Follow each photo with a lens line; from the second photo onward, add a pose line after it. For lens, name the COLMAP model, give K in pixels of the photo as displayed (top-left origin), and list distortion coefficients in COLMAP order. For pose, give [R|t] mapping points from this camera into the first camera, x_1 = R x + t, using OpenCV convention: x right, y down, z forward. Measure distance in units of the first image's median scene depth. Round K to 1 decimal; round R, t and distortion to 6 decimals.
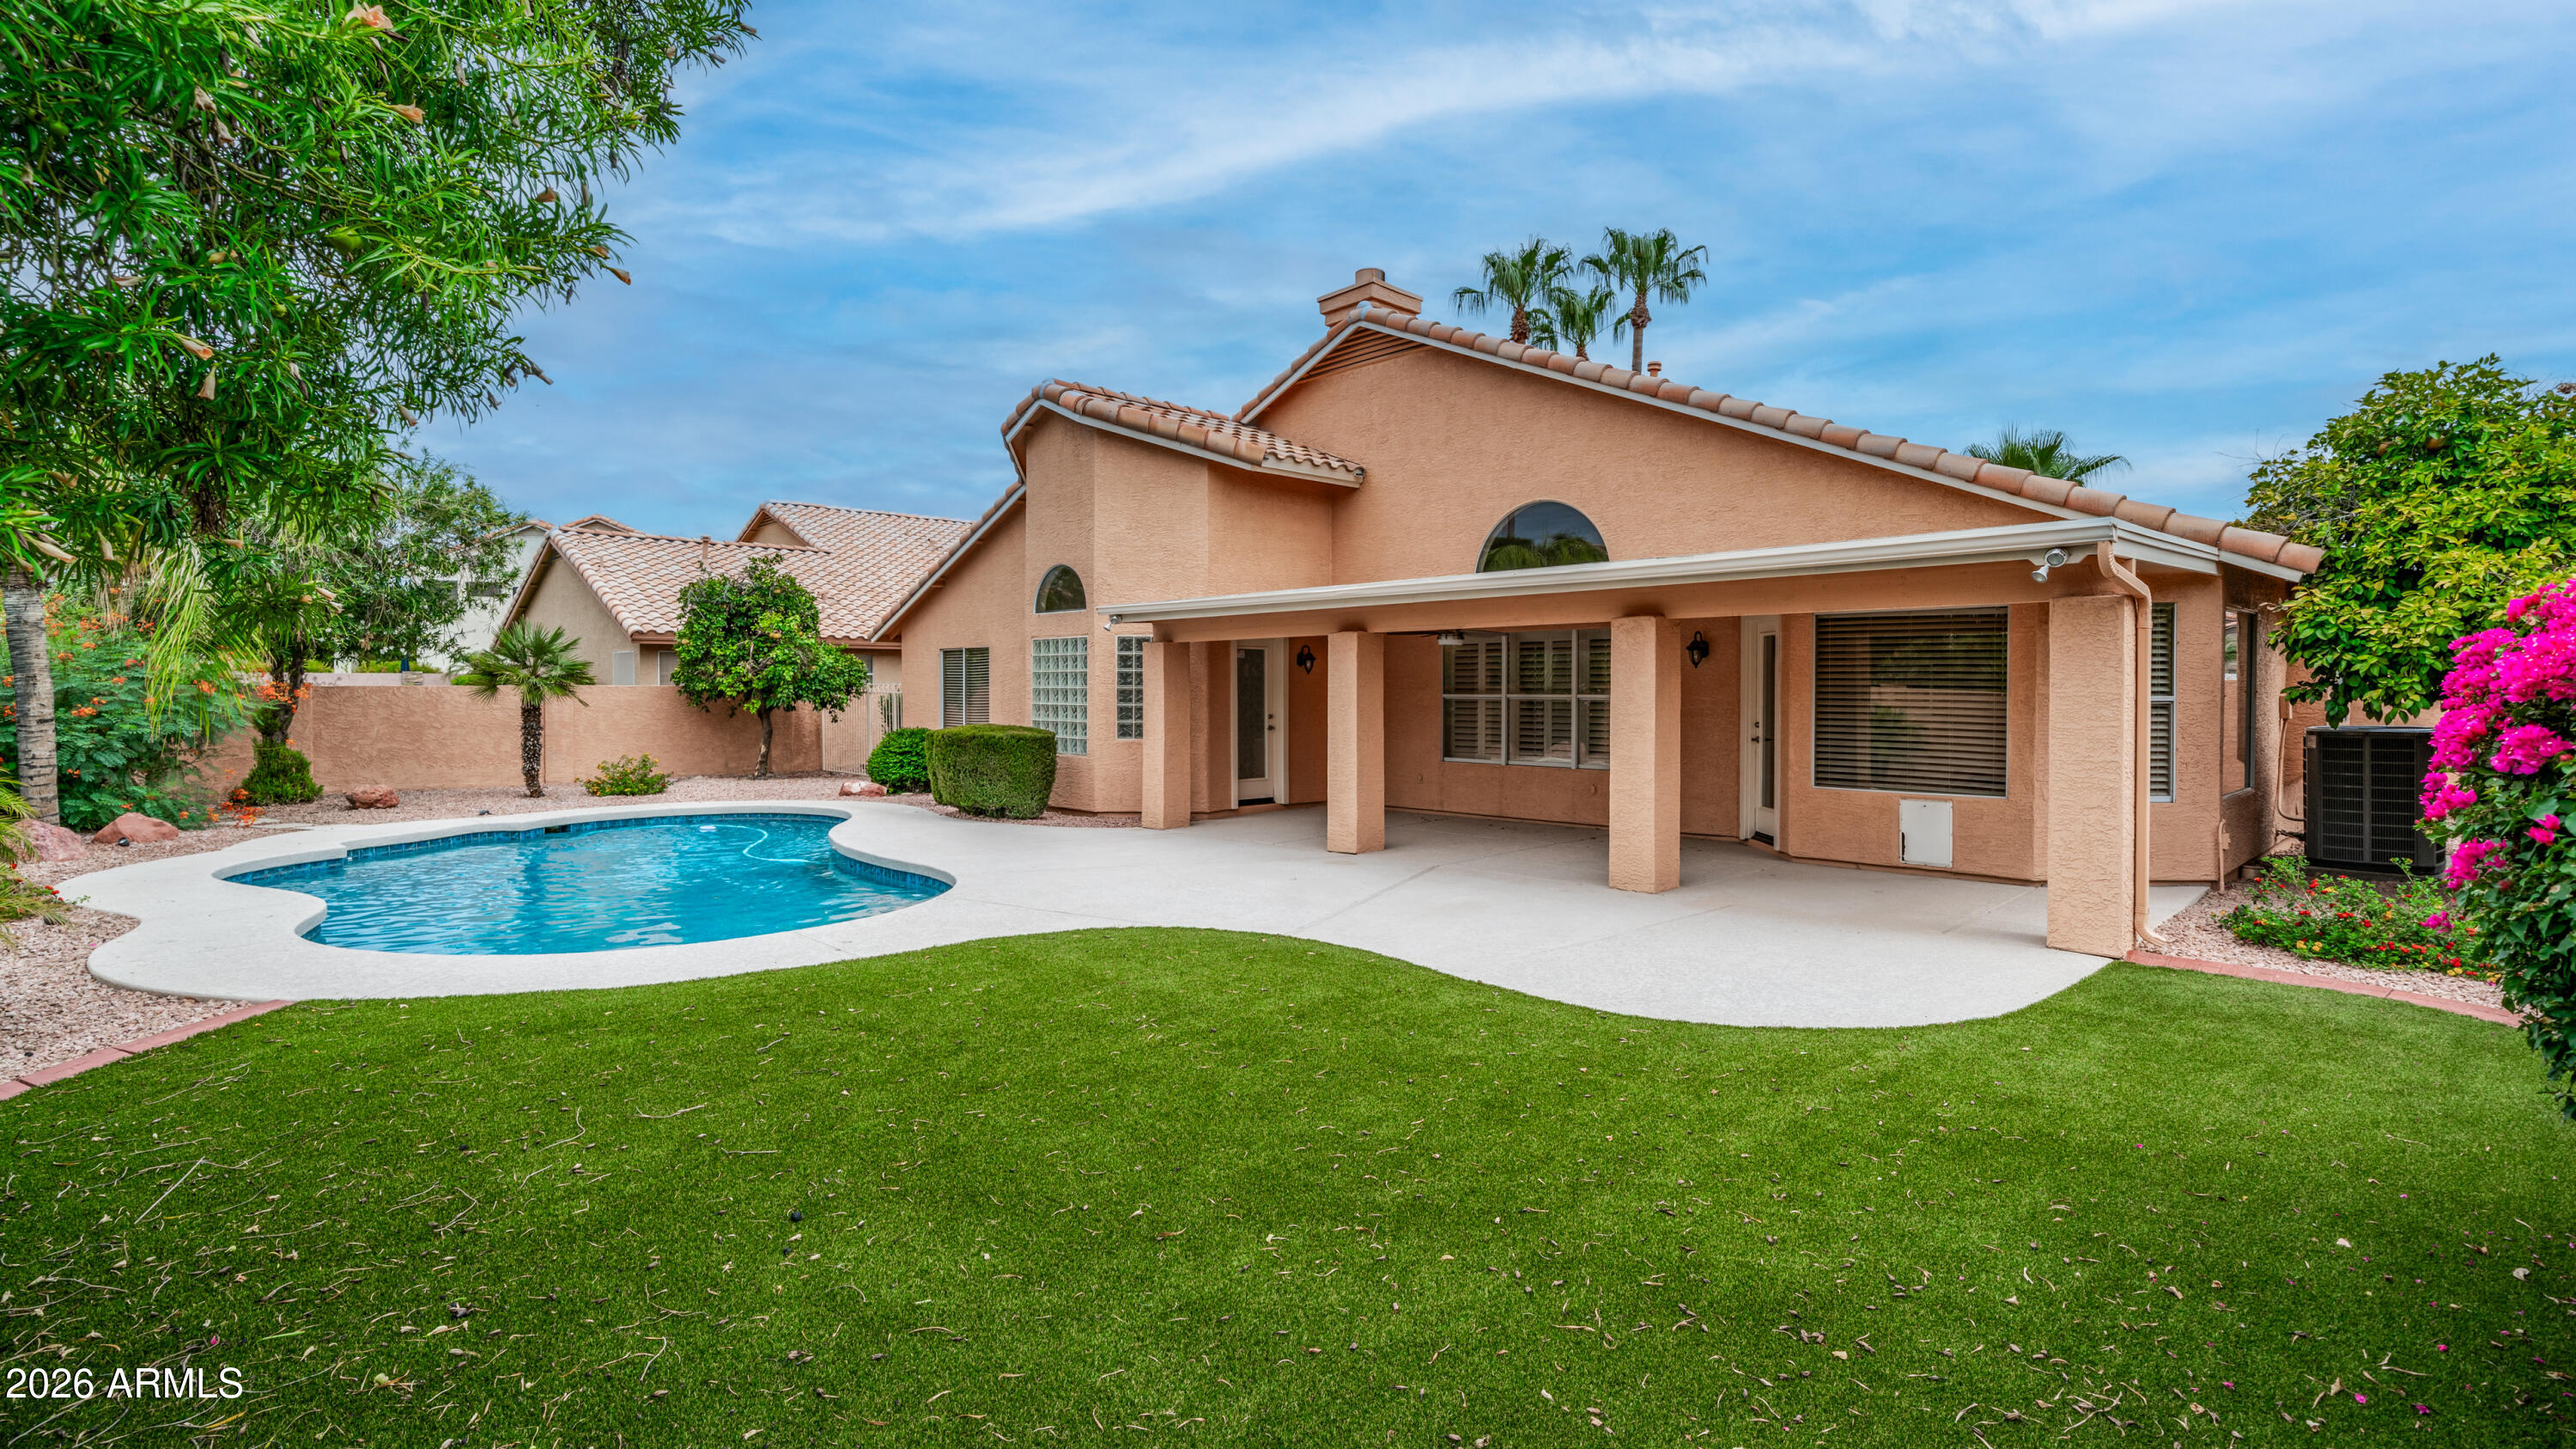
lens RADIAL K [[1172.8, 0, 1230.7], [0, 1172.8, 705.2], [0, 0, 1]] dist [-0.000146, 0.000531]
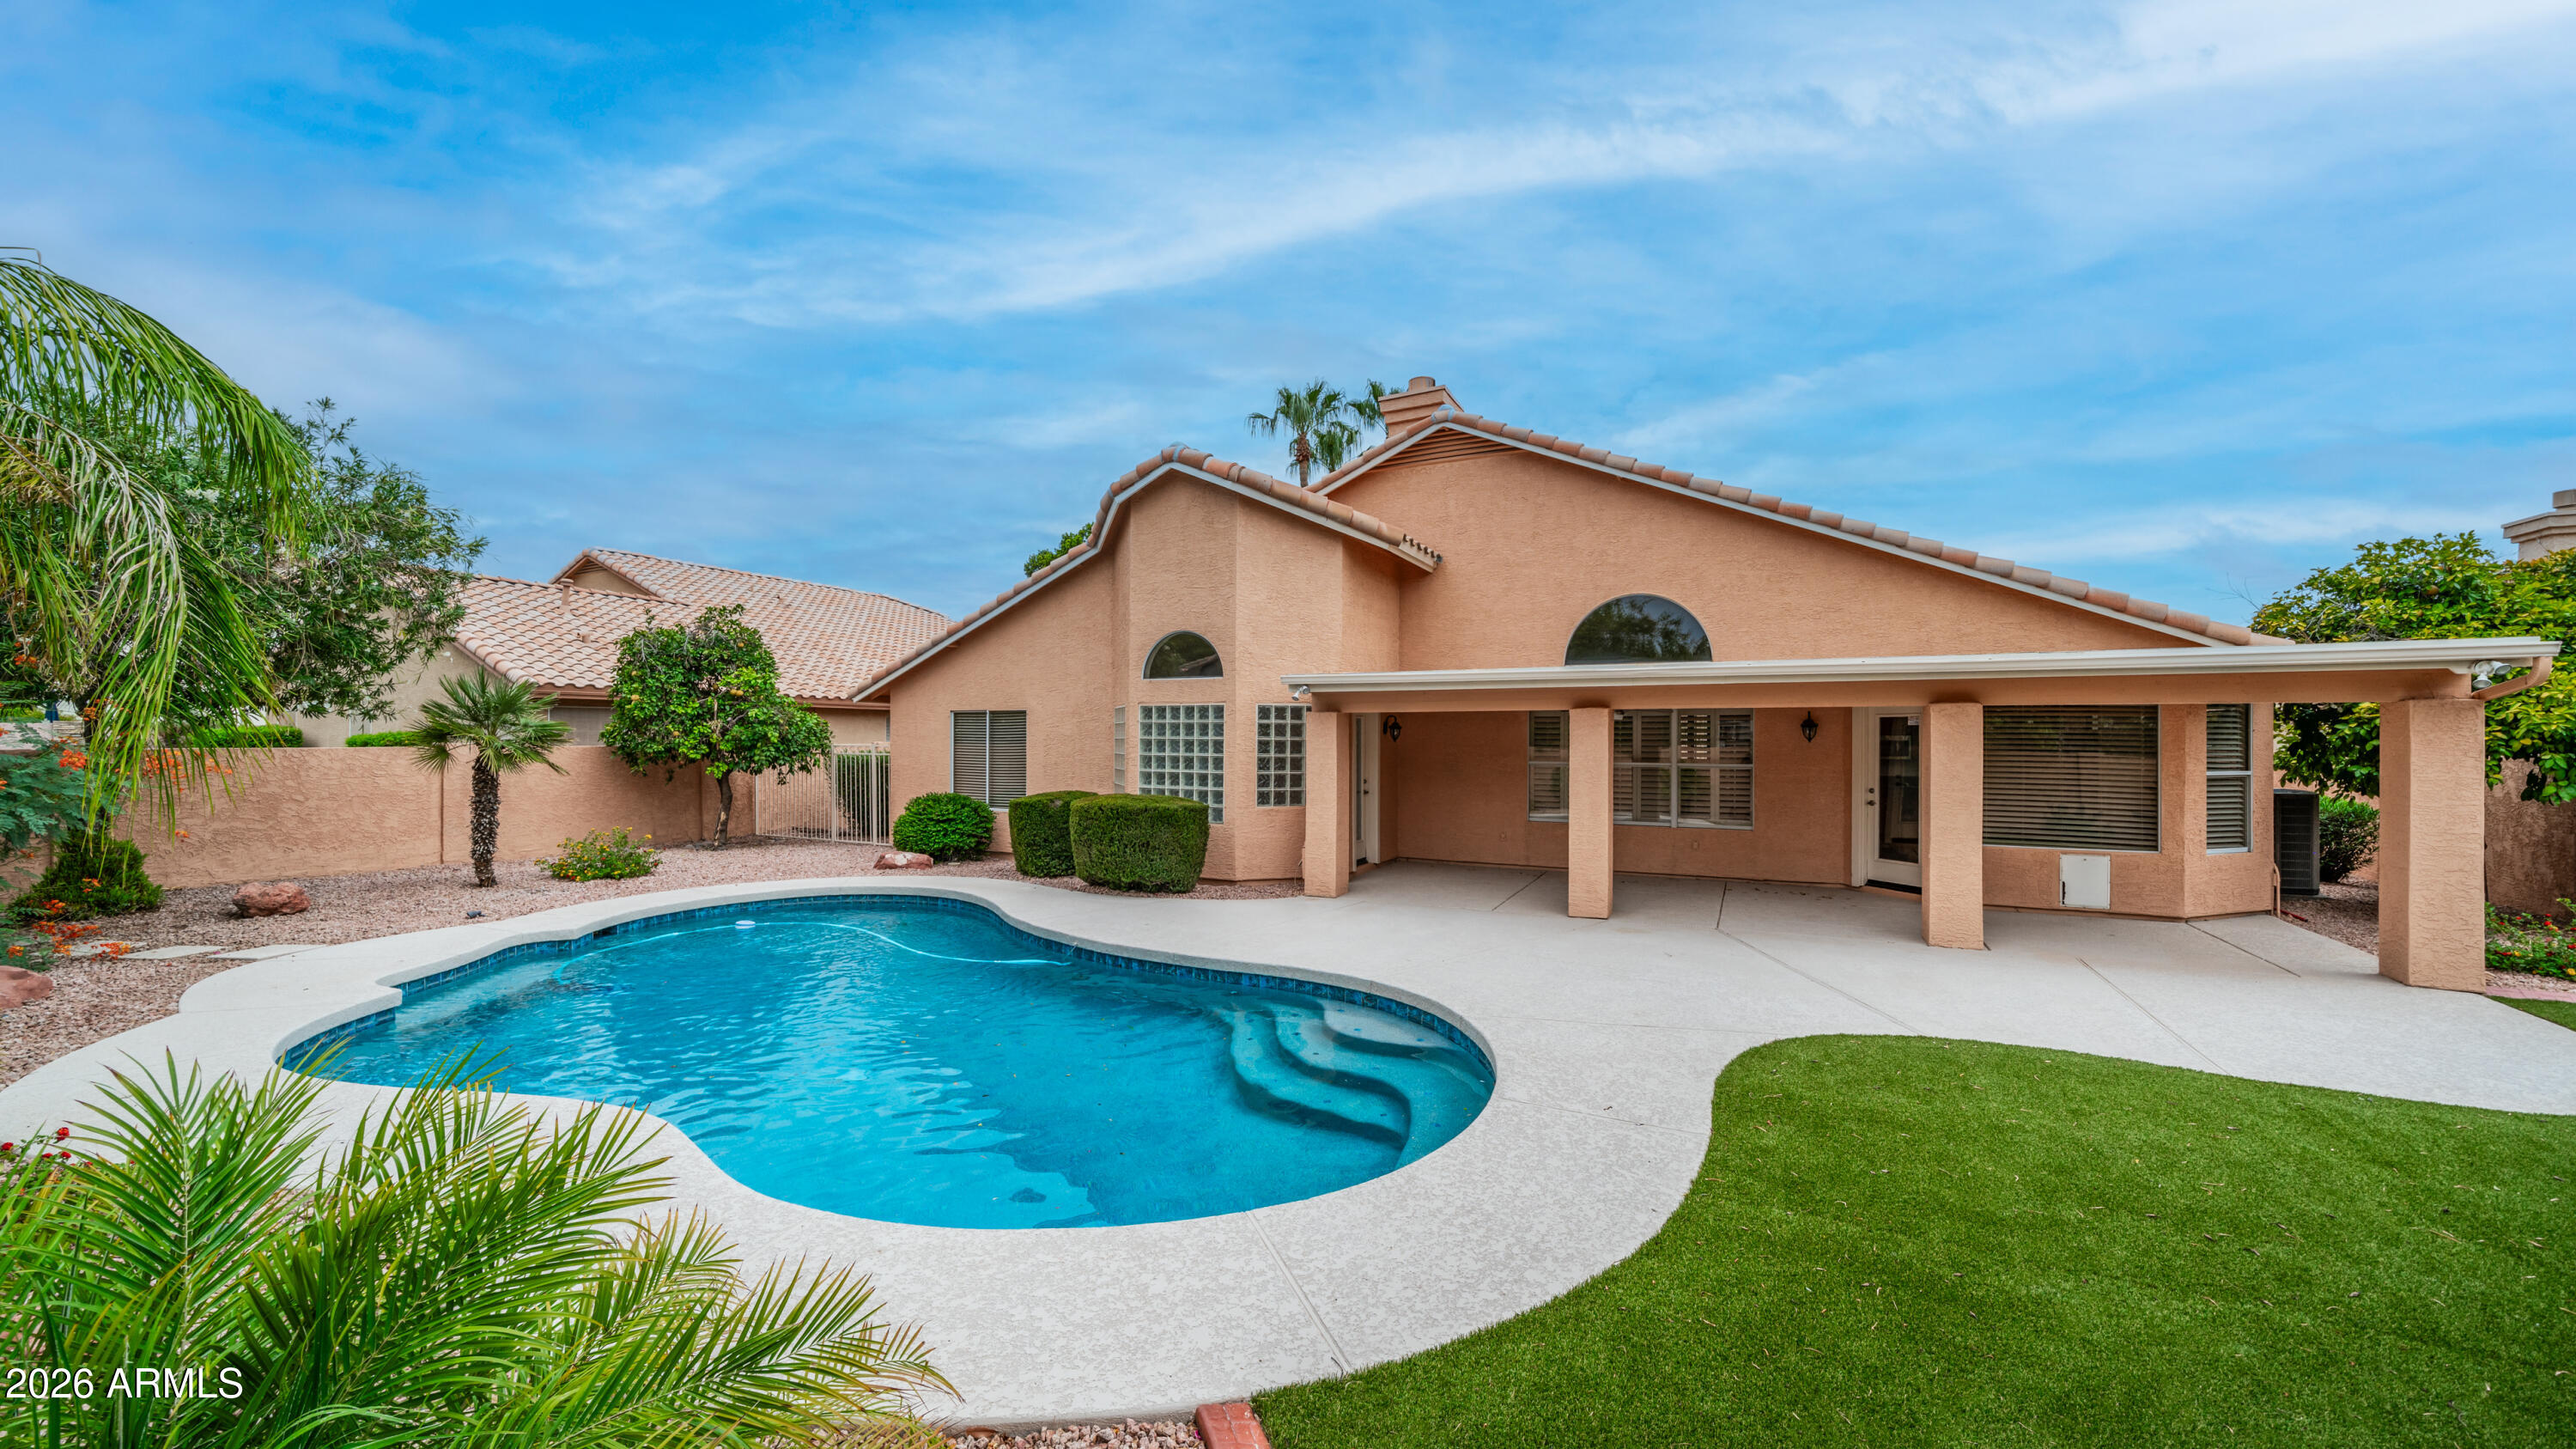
lens RADIAL K [[953.7, 0, 1276.8], [0, 953.7, 743.6], [0, 0, 1]] dist [-0.007989, -0.000244]
pose [[0.941009, 0.002765, 0.338370, -0.334382], [0.000500, 0.999954, -0.009562, -0.016528], [-0.338381, 0.009167, 0.940965, 0.210833]]
